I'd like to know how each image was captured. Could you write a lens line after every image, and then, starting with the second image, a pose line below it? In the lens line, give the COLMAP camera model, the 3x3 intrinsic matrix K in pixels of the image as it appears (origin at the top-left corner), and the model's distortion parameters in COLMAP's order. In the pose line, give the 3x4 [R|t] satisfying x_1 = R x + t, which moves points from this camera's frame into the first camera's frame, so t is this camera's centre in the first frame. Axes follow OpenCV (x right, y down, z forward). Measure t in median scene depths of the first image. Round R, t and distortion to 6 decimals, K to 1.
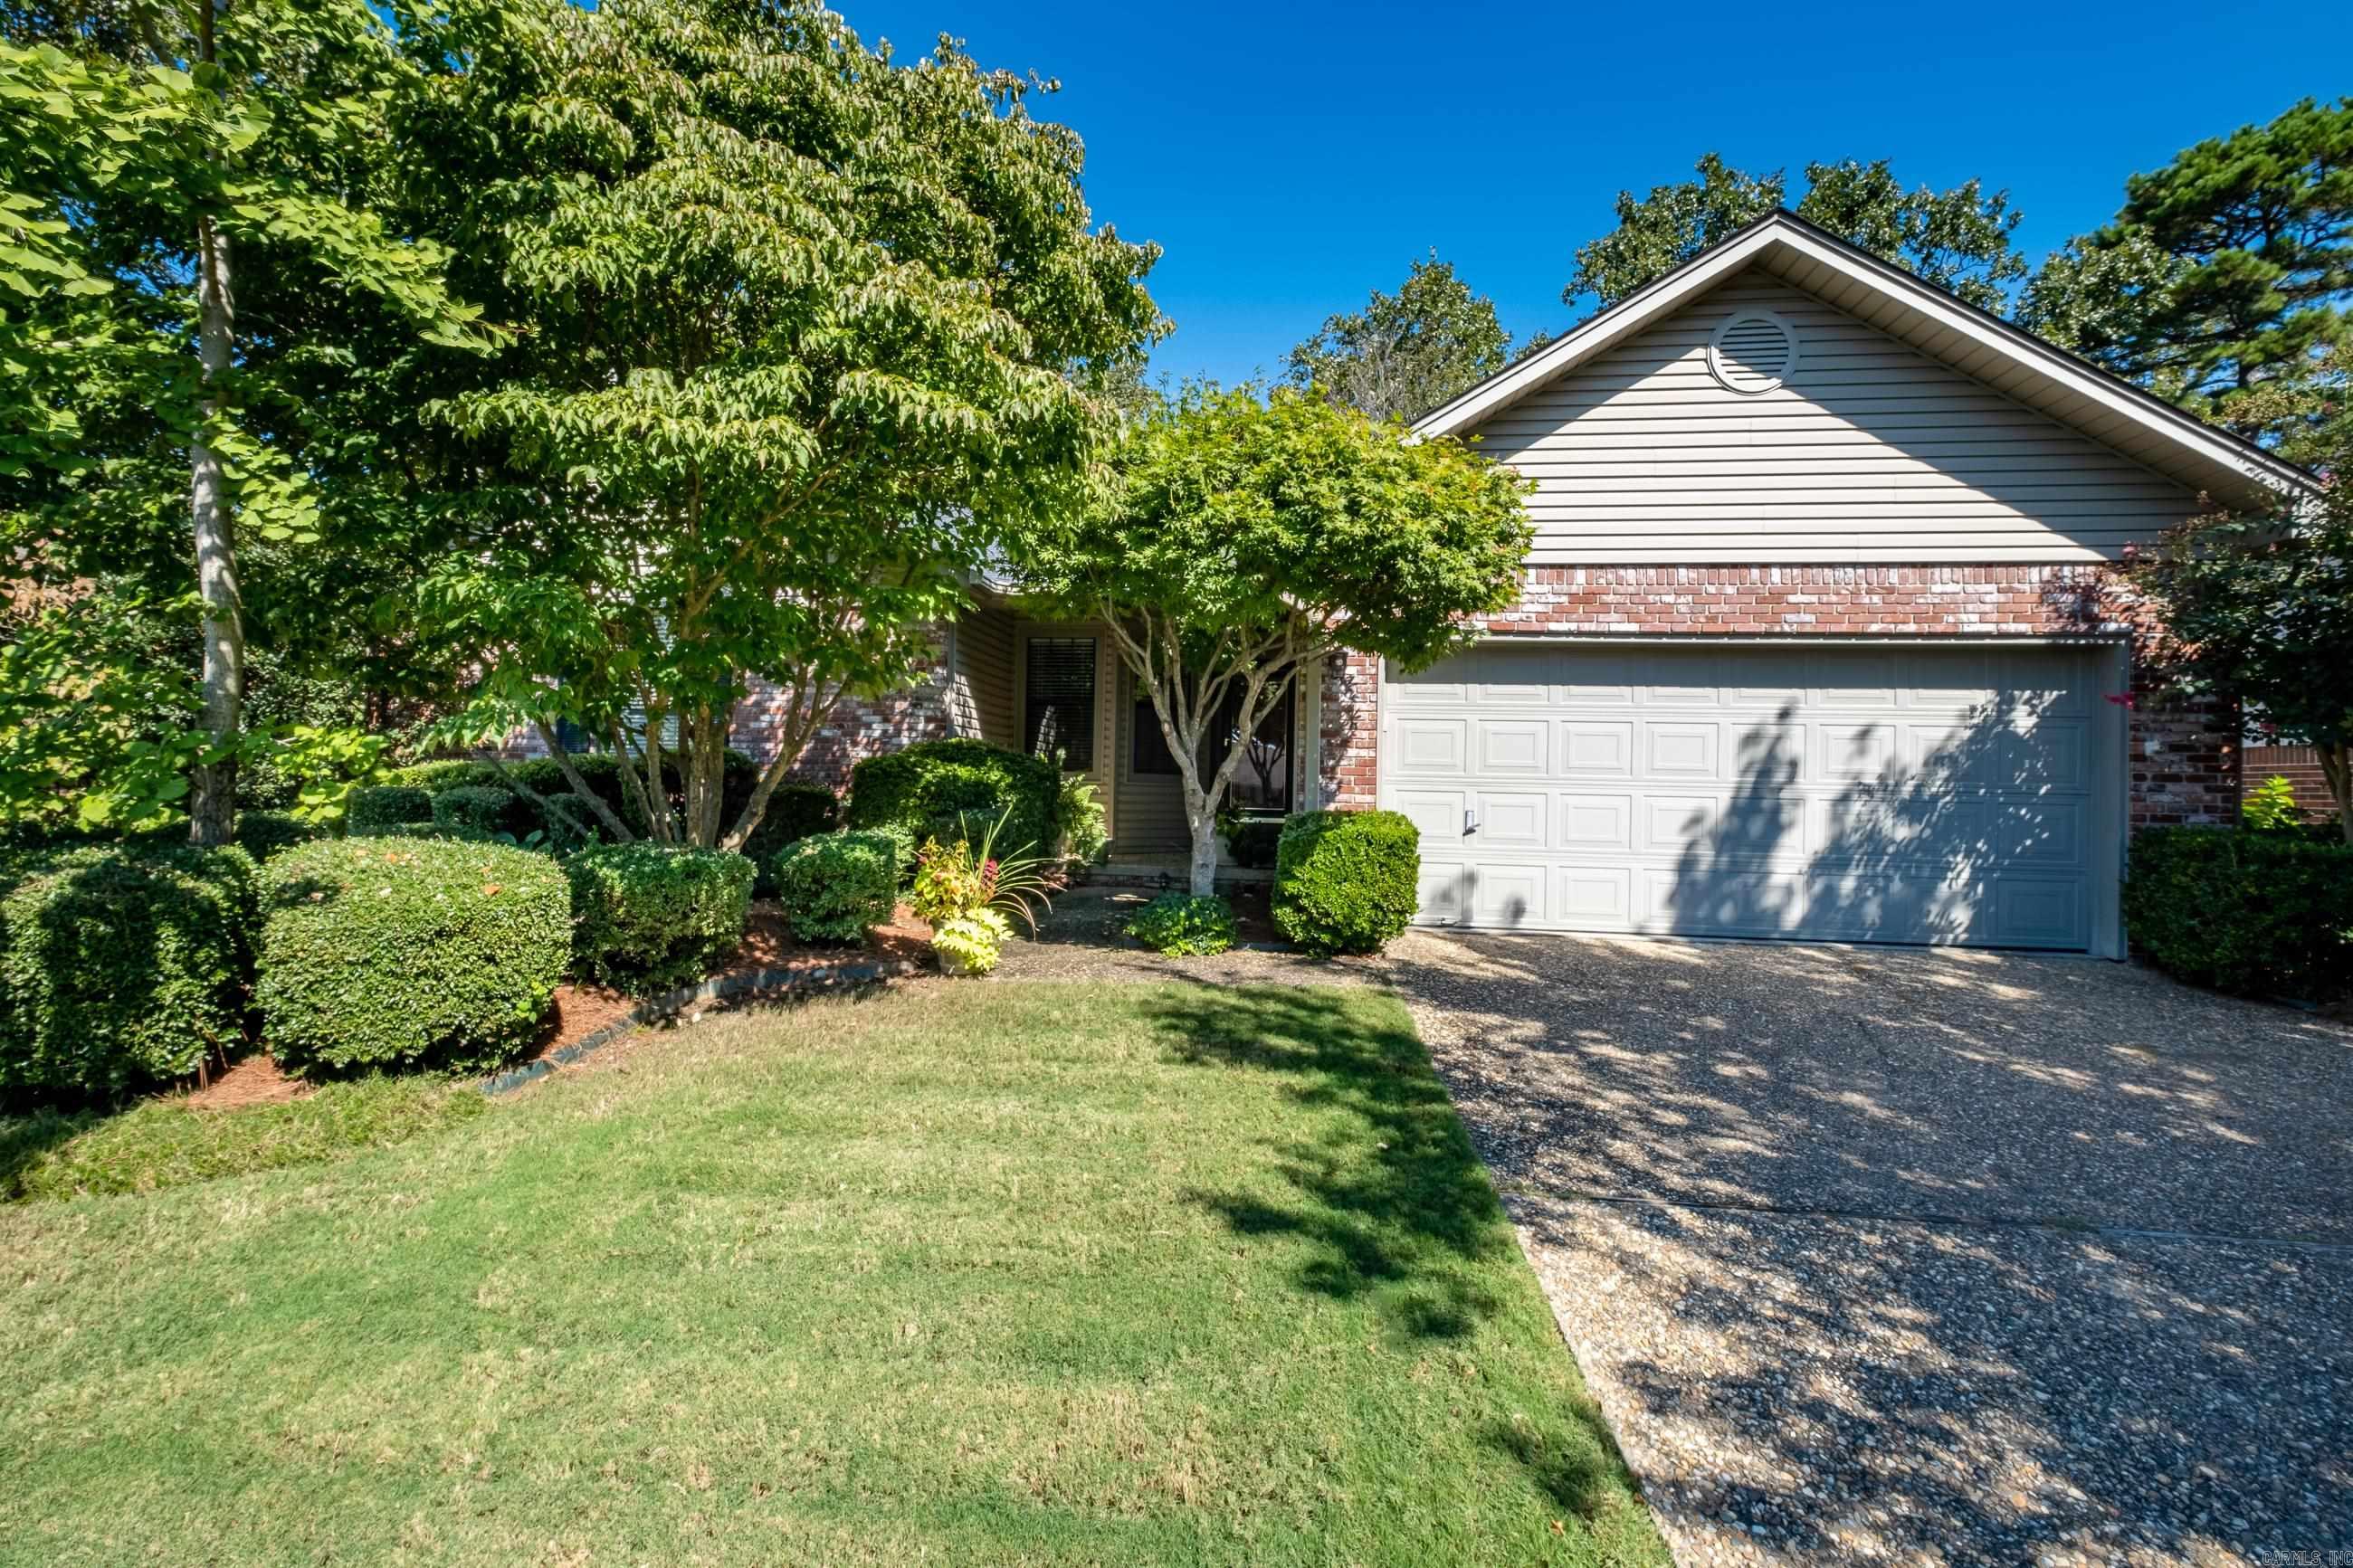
lens RADIAL K [[1034.3, 0, 1176.5], [0, 1034.3, 784.0], [0, 0, 1]] dist [0.000281, -0.000003]
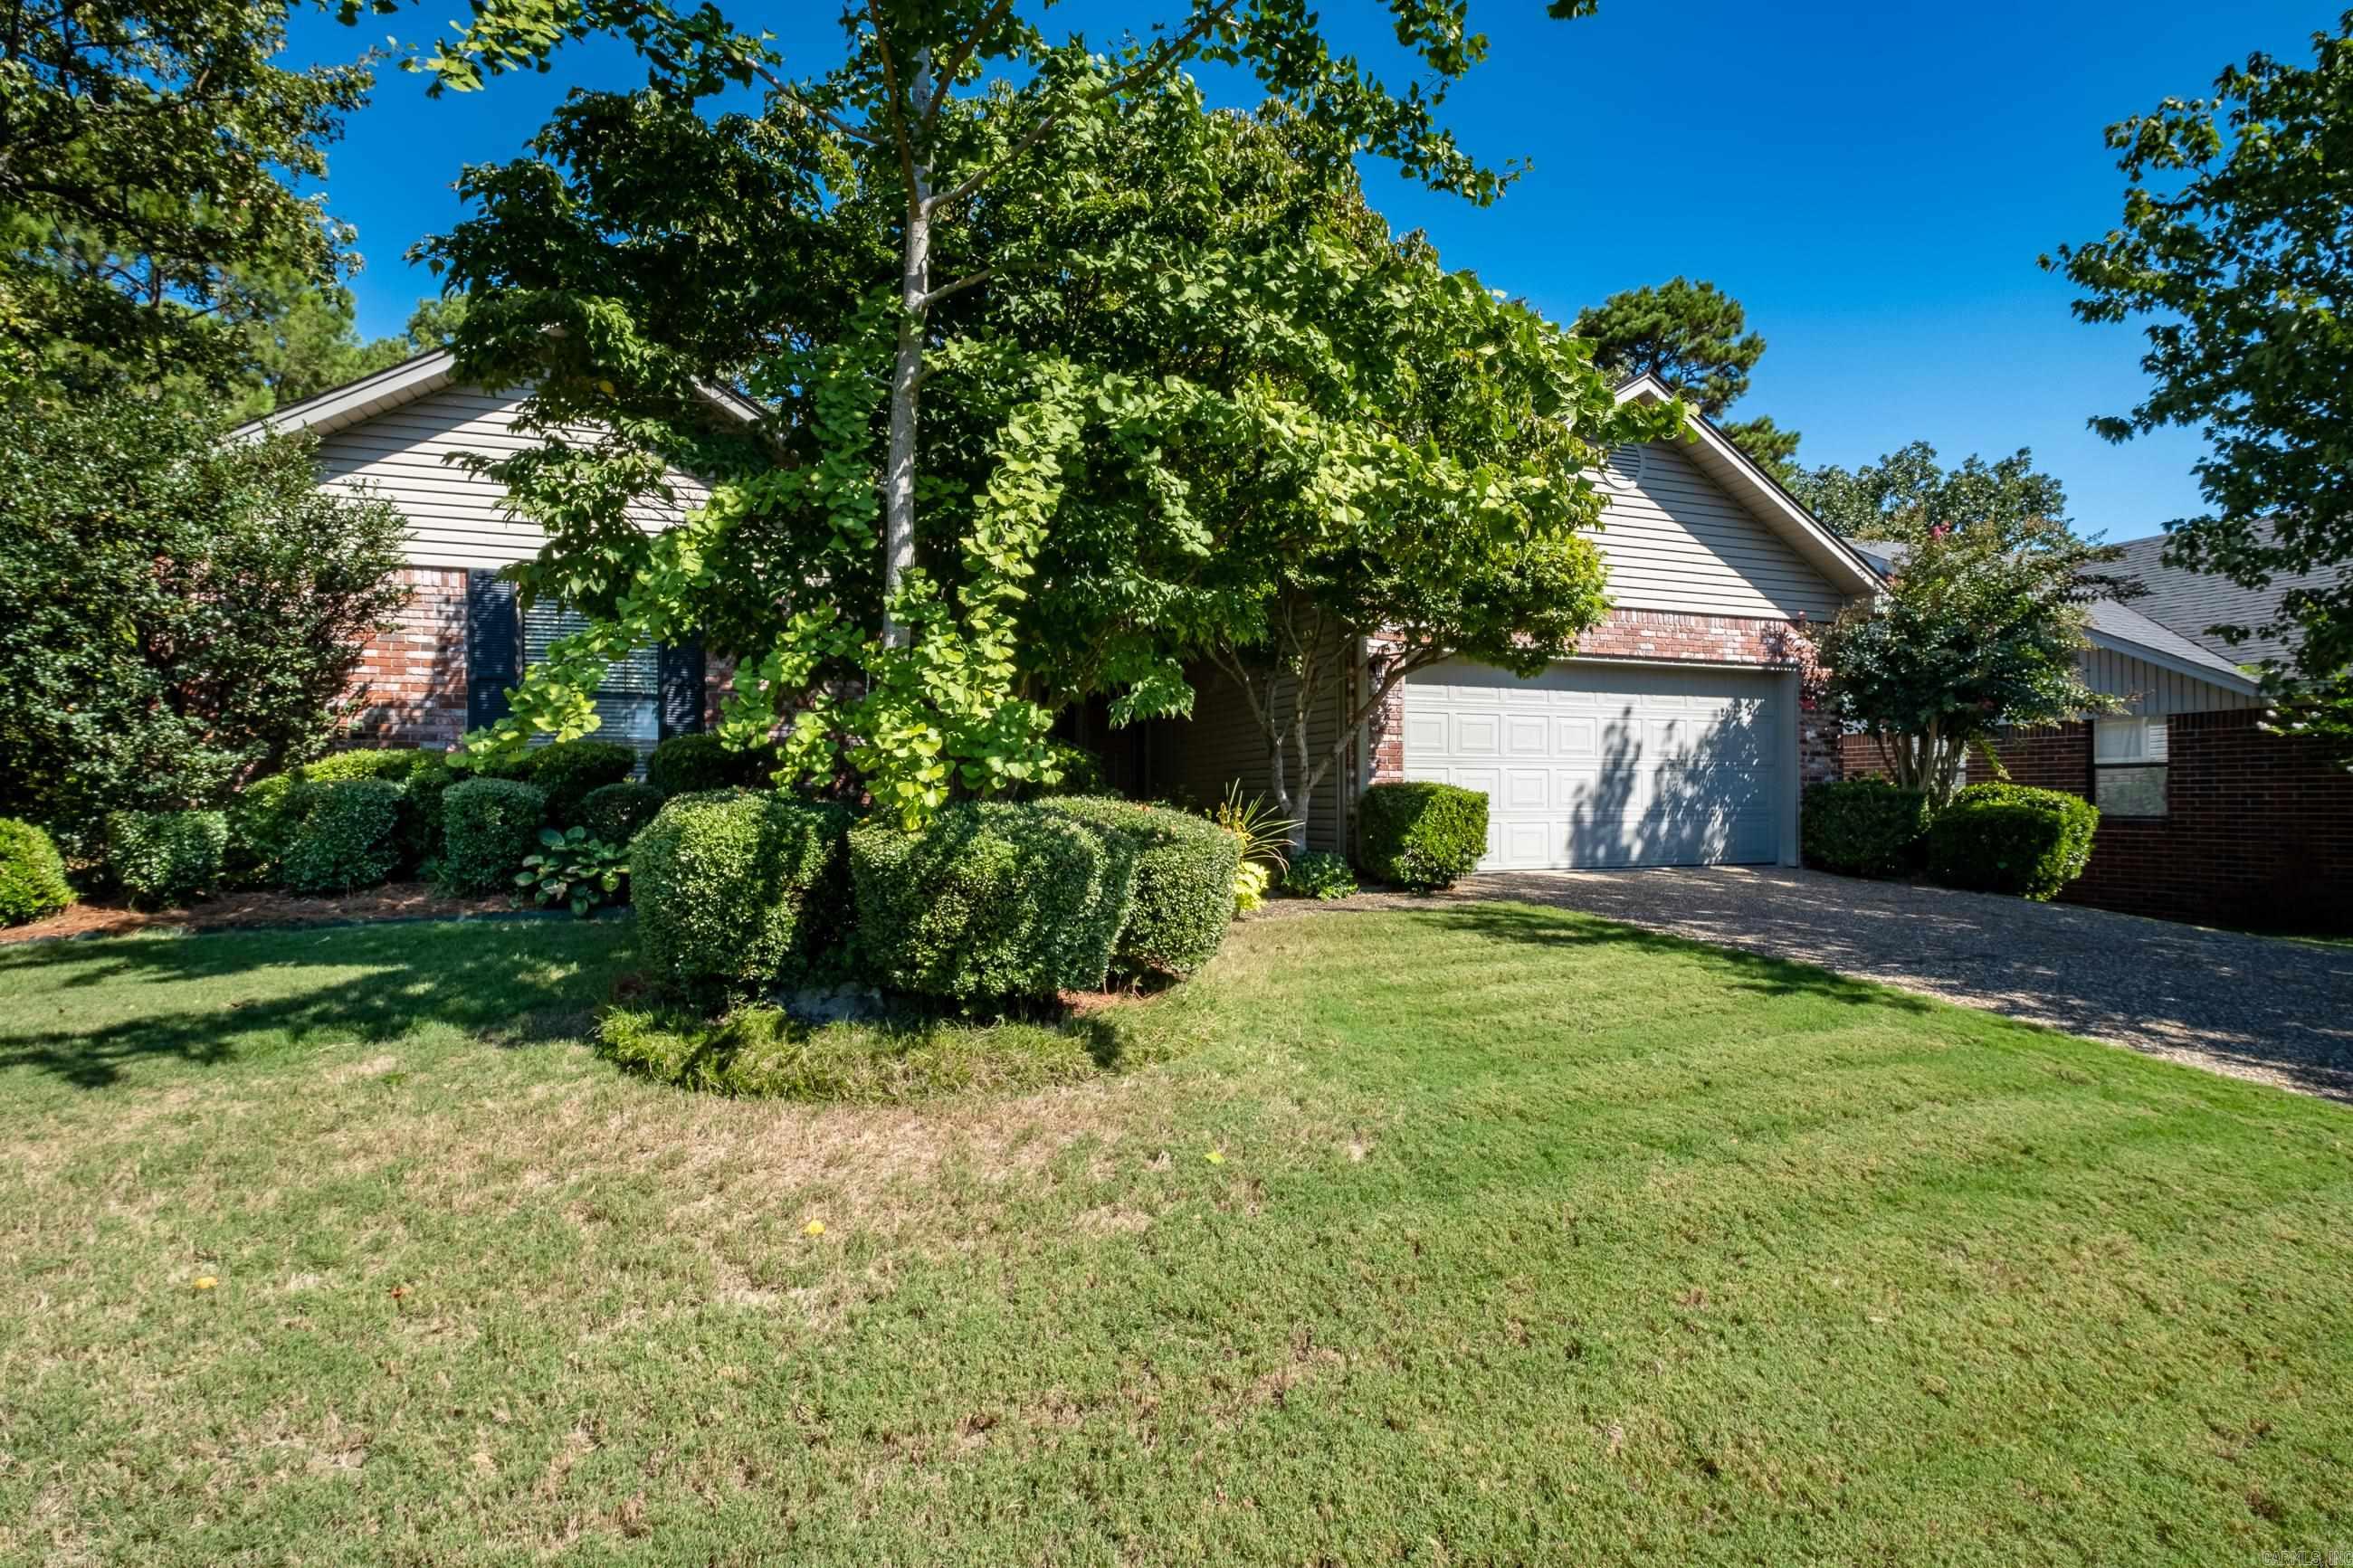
lens RADIAL K [[1129.4, 0, 1176.5], [0, 1129.4, 784.0], [0, 0, 1]] dist [0.001735, 0.000141]
pose [[0.888370, -0.016455, 0.458833, -0.718024], [0.018306, 0.999832, 0.000414, 0.021419], [-0.458762, 0.008032, 0.888523, -0.113724]]
